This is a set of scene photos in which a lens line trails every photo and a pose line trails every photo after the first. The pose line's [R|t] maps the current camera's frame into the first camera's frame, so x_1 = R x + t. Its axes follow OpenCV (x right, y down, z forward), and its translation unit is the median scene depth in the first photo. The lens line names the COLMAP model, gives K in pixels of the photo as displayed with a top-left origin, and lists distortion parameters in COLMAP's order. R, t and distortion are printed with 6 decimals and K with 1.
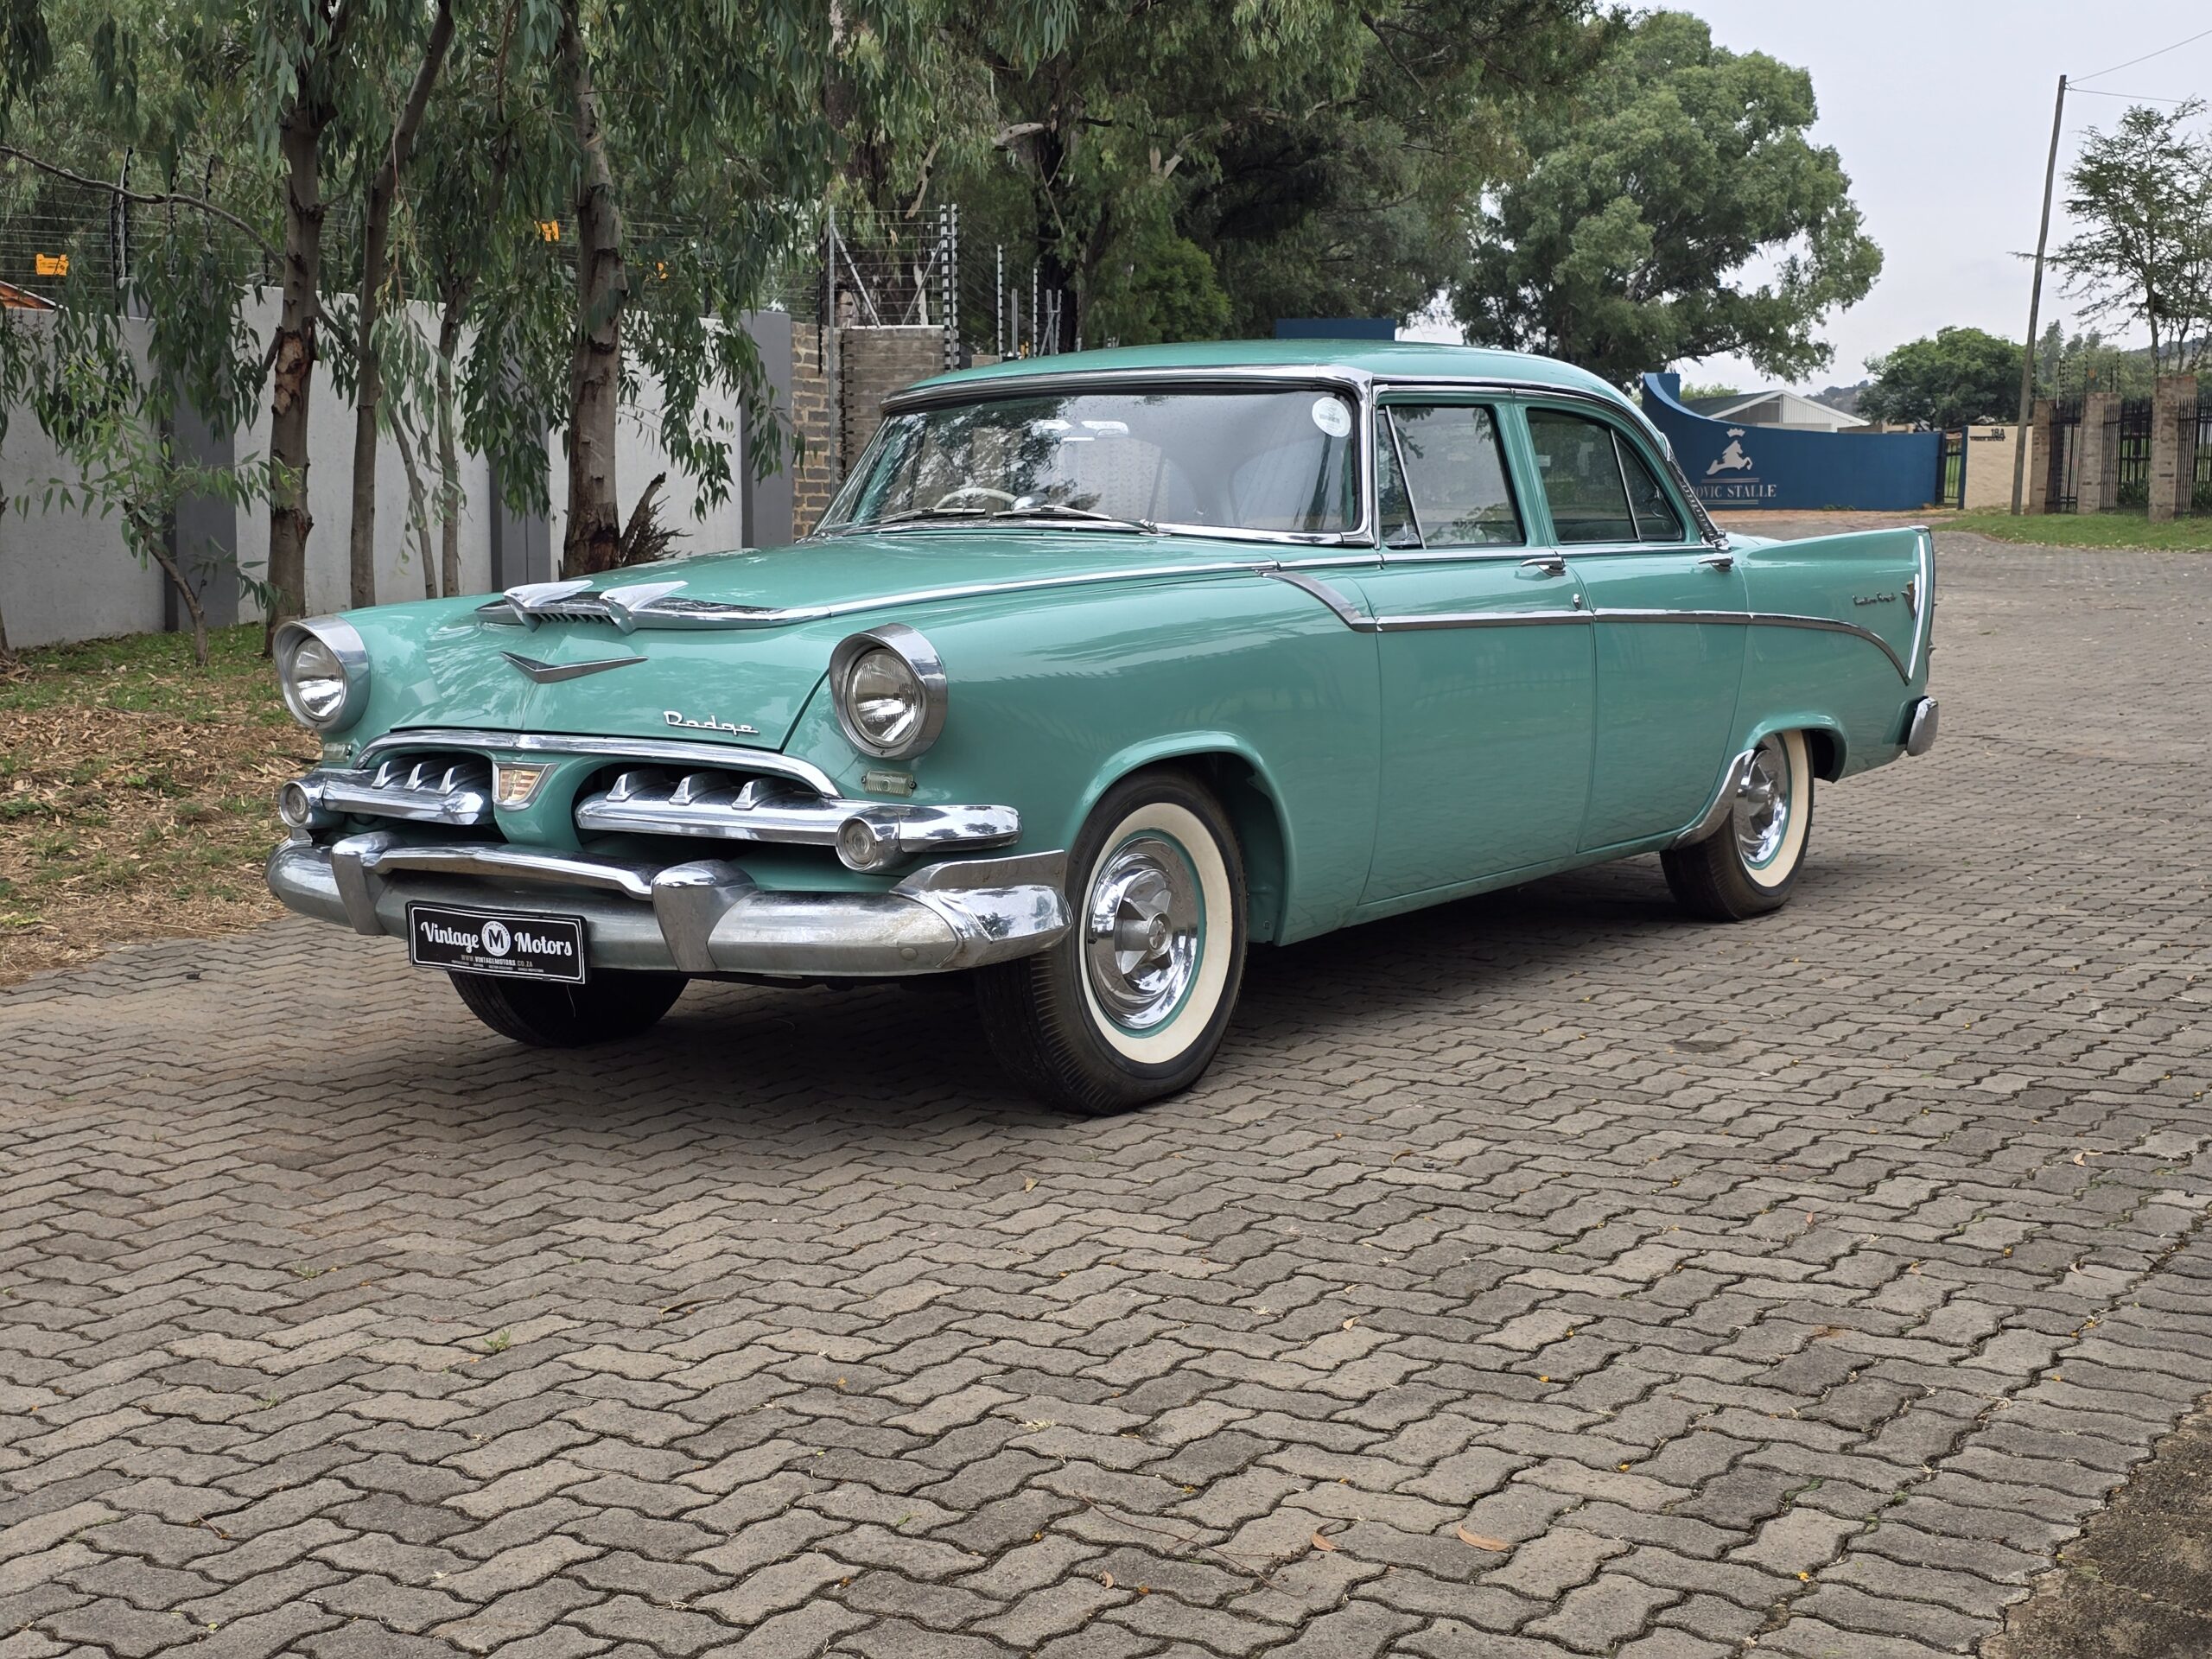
lens RADIAL K [[2971.5, 0, 1075.9], [0, 2971.5, 830.0], [0, 0, 1]] dist [0.185796, -0.438632]
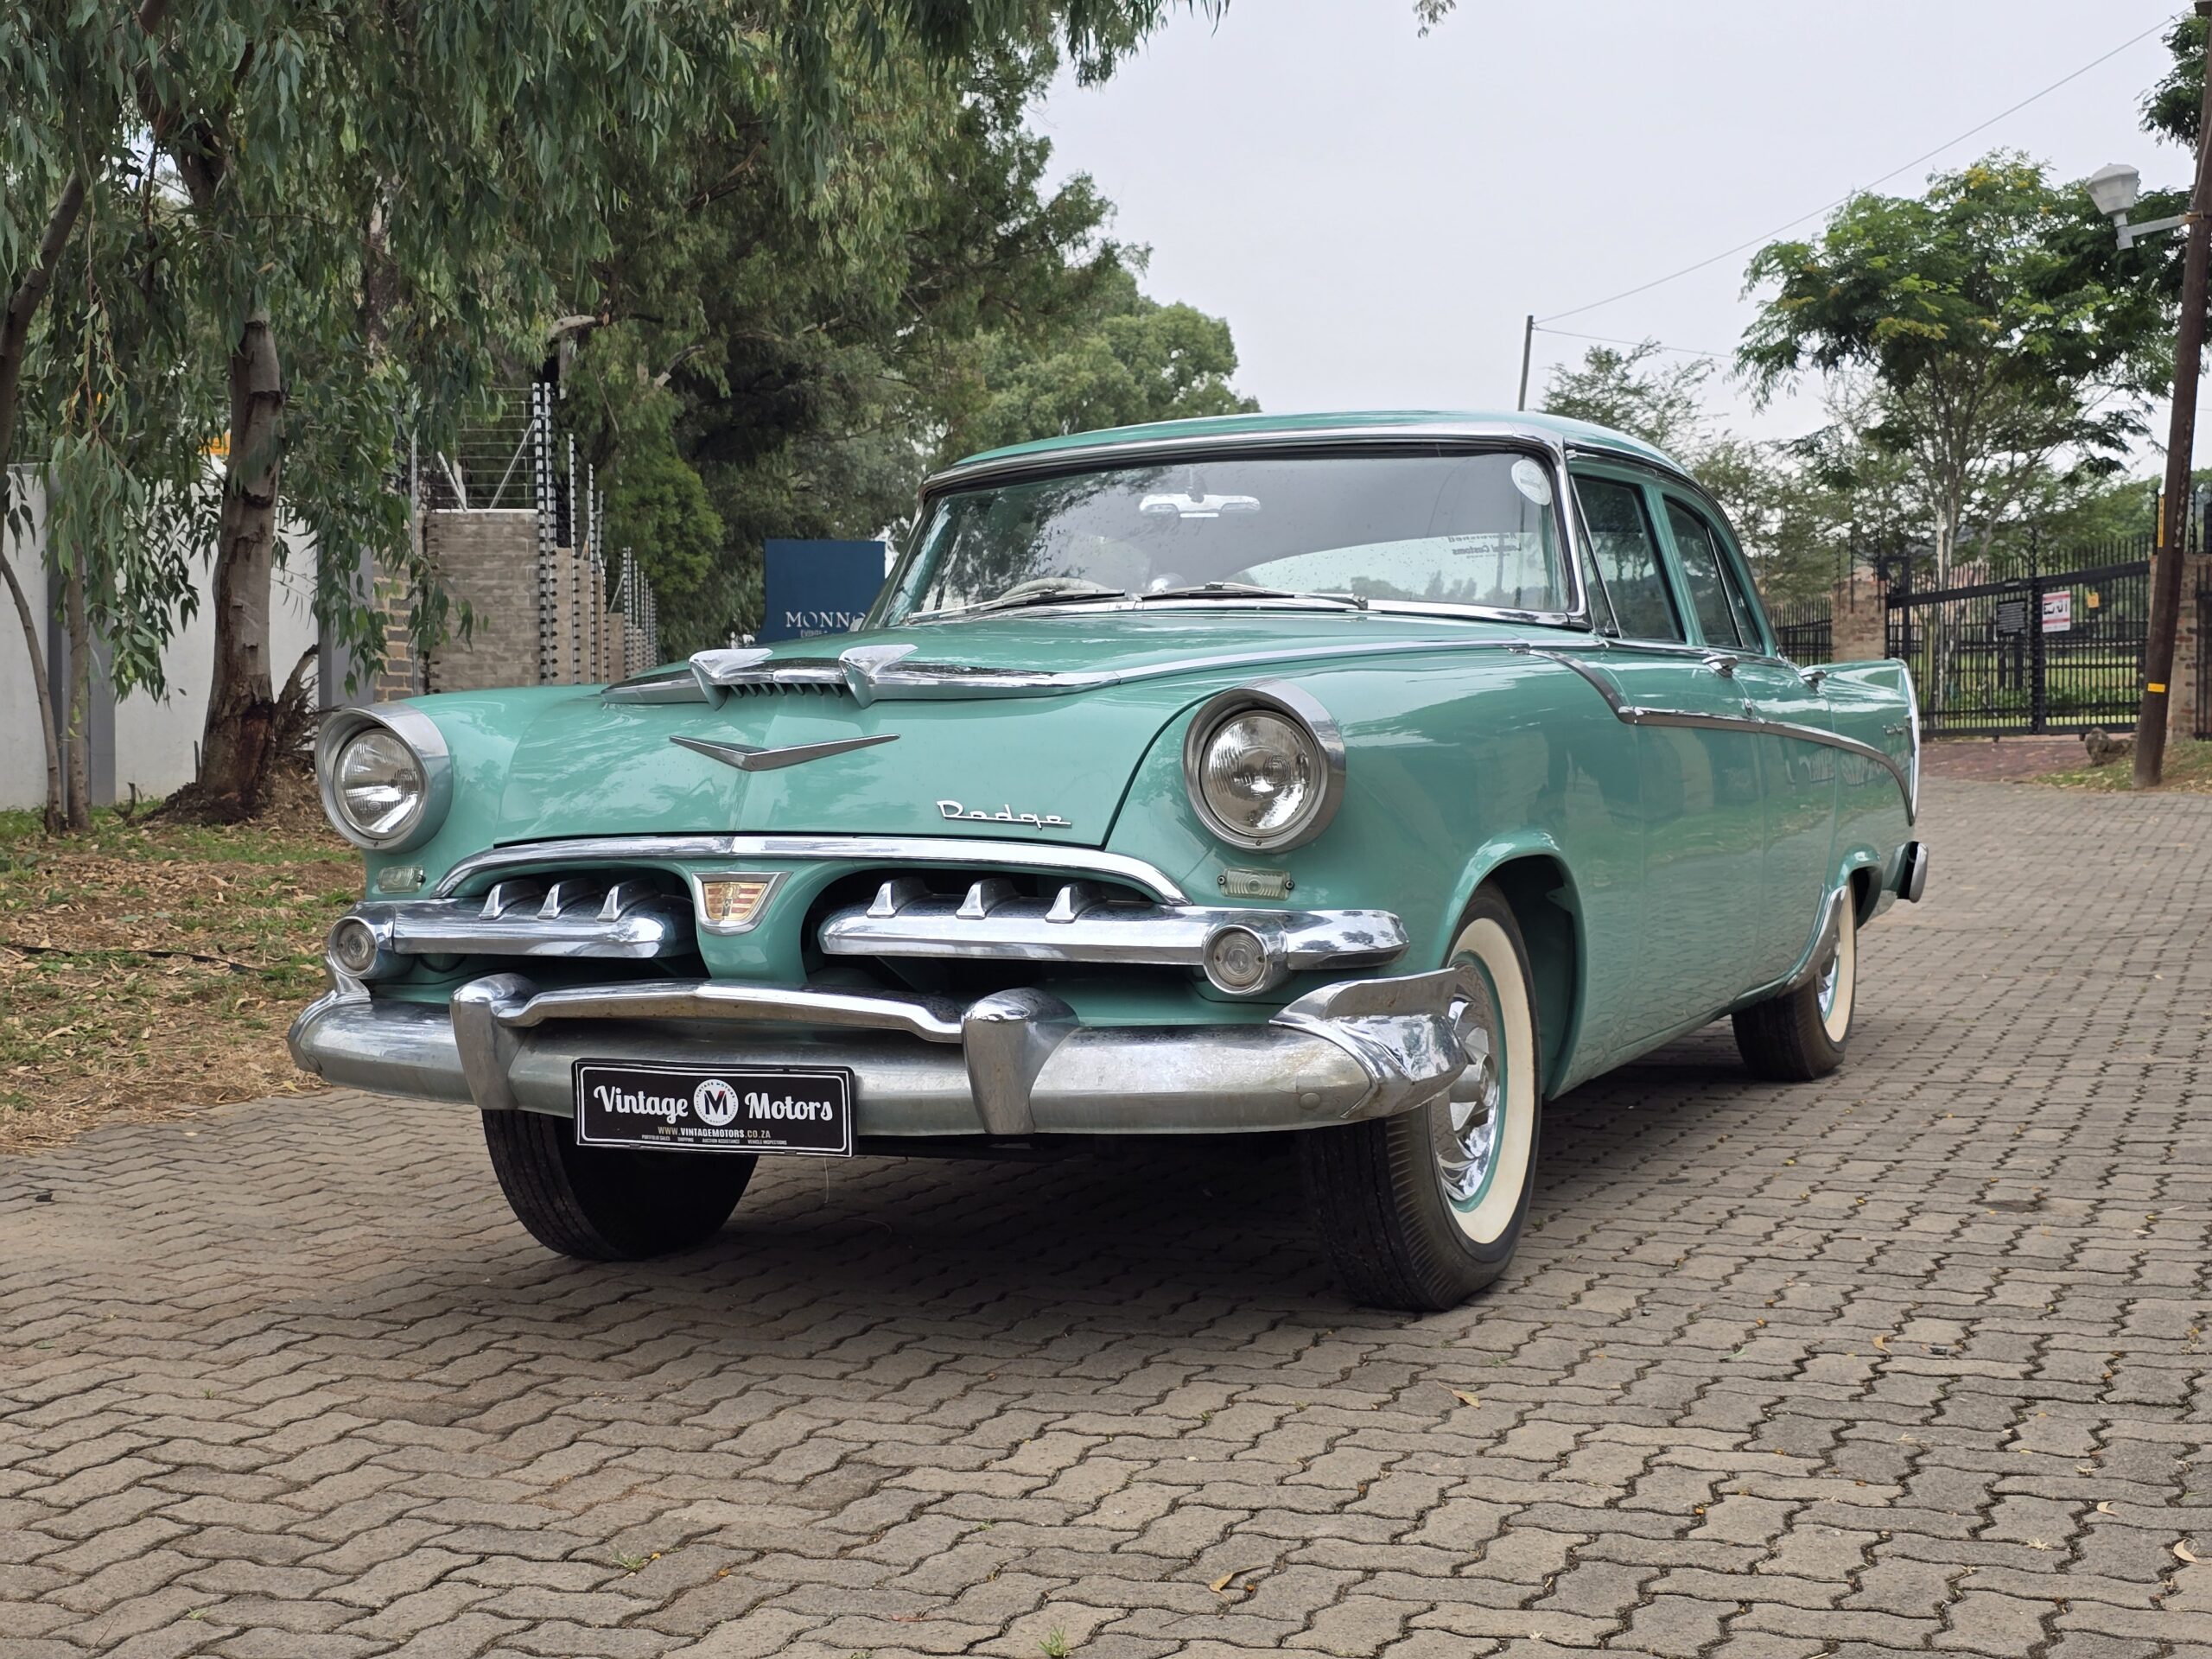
lens RADIAL K [[2975.1, 0, 1103.3], [0, 2975.1, 813.3], [0, 0, 1]] dist [0.203416, -0.658700]
pose [[0.979999, -0.009213, 0.198791, -0.222887], [0.025717, 0.996415, -0.080601, 0.024119], [-0.197336, 0.084101, 0.976722, 0.208750]]
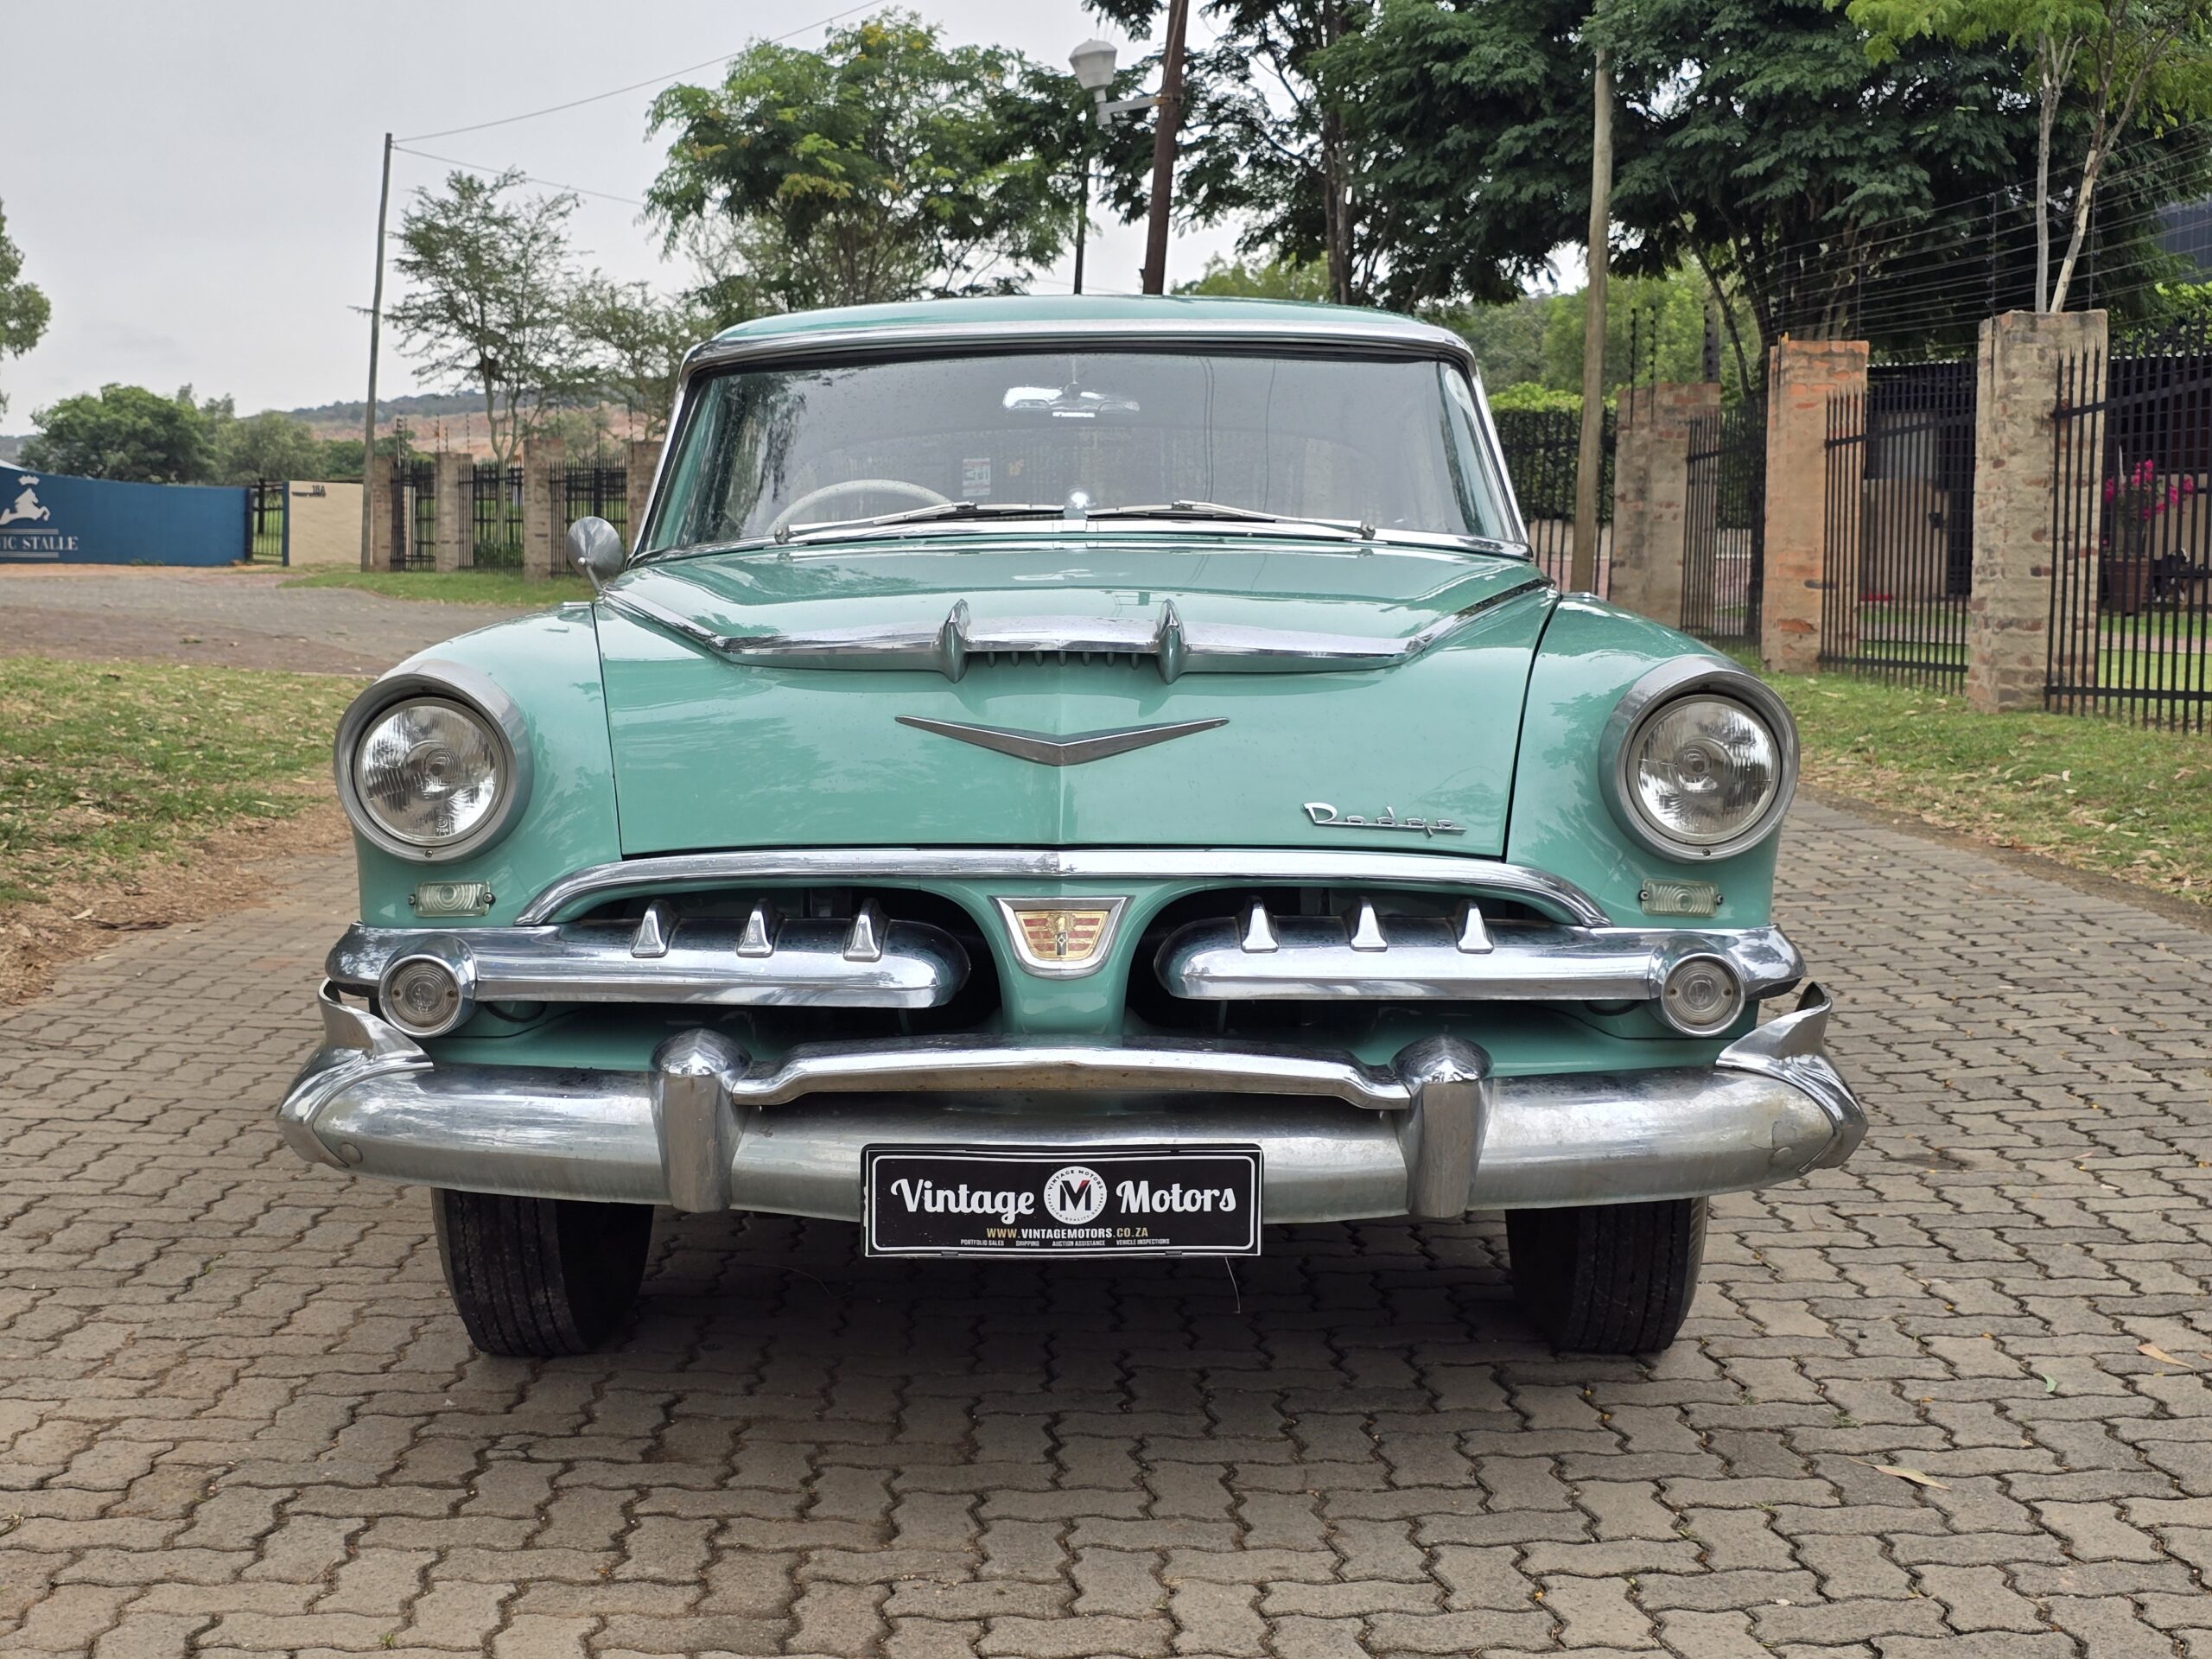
lens RADIAL K [[2975.1, 0, 1103.3], [0, 2975.1, 813.3], [0, 0, 1]] dist [0.203416, -0.658700]
pose [[0.819050, -0.038760, 0.572412, -0.473600], [0.053500, 0.998528, -0.008938, -0.030612], [-0.571223, 0.037945, 0.819918, 0.455942]]
